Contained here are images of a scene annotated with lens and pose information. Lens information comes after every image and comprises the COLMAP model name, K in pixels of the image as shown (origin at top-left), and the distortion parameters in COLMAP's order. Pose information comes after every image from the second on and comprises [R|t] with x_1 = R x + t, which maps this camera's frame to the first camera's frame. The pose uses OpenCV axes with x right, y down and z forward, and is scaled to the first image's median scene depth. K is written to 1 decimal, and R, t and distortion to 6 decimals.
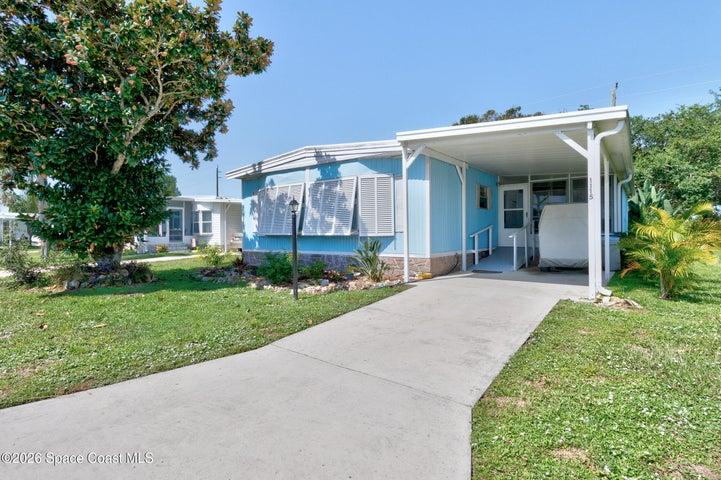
lens RADIAL K [[356.4, 0, 367.8], [0, 356.4, 239.7], [0, 0, 1]] dist [0.005338, -0.001355]
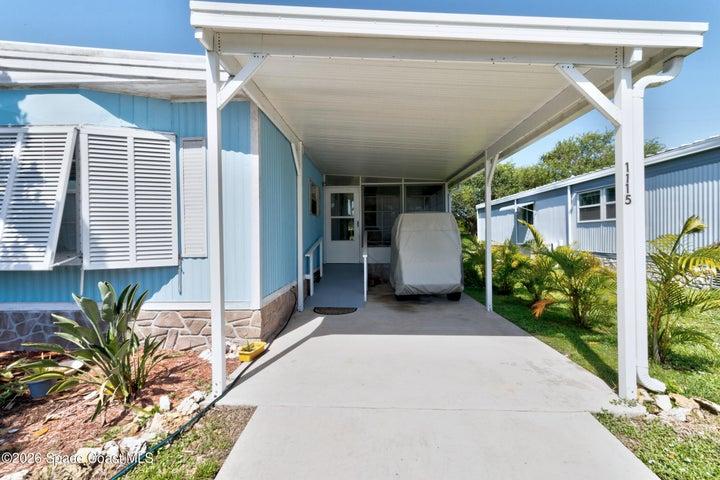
lens RADIAL K [[338.6, 0, 357.8], [0, 338.6, 236.3], [0, 0, 1]] dist [0.007940, -0.000655]
pose [[0.828453, -0.000508, 0.560058, 0.018591], [0.013025, 0.999747, -0.018359, -0.034848], [-0.559907, 0.022504, 0.828250, 0.452010]]
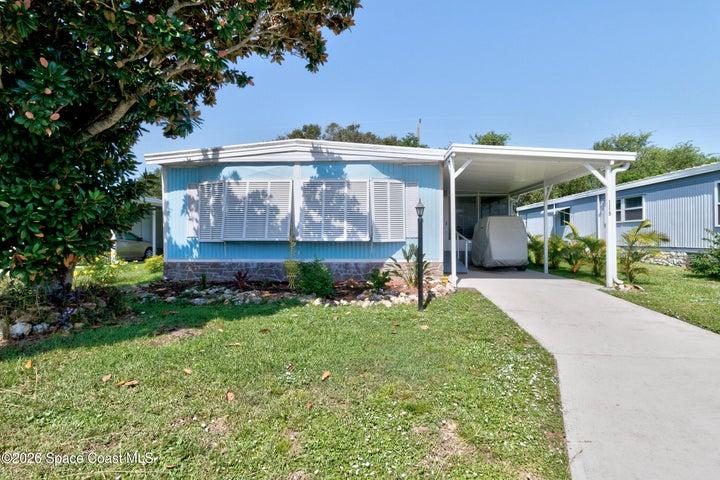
lens RADIAL K [[355.9, 0, 370.5], [0, 355.9, 238.4], [0, 0, 1]] dist [0.005338, -0.001355]
pose [[0.842767, 0.003246, 0.538269, -0.503908], [0.007032, 0.999830, -0.017040, -0.003152], [-0.538233, 0.018146, 0.842601, 0.184796]]
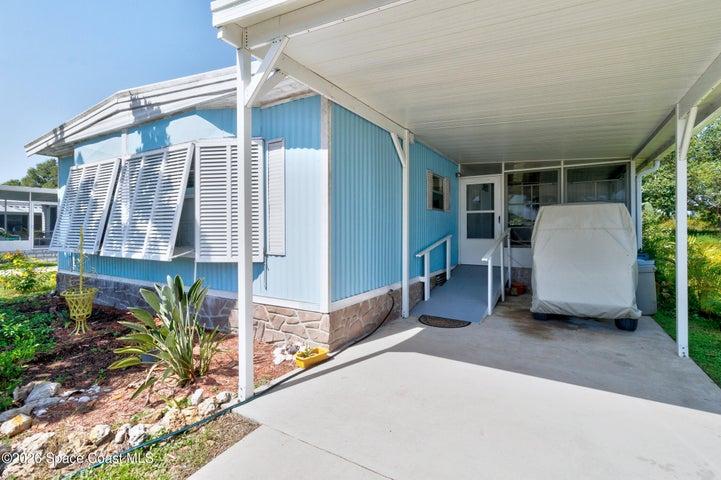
lens RADIAL K [[339.1, 0, 360.3], [0, 339.1, 231.5], [0, 0, 1]] dist [0.007940, -0.000655]
pose [[0.995979, 0.008528, 0.089179, 0.151817], [-0.006965, 0.999817, -0.017821, -0.042152], [-0.089315, 0.017128, 0.995856, 0.468760]]
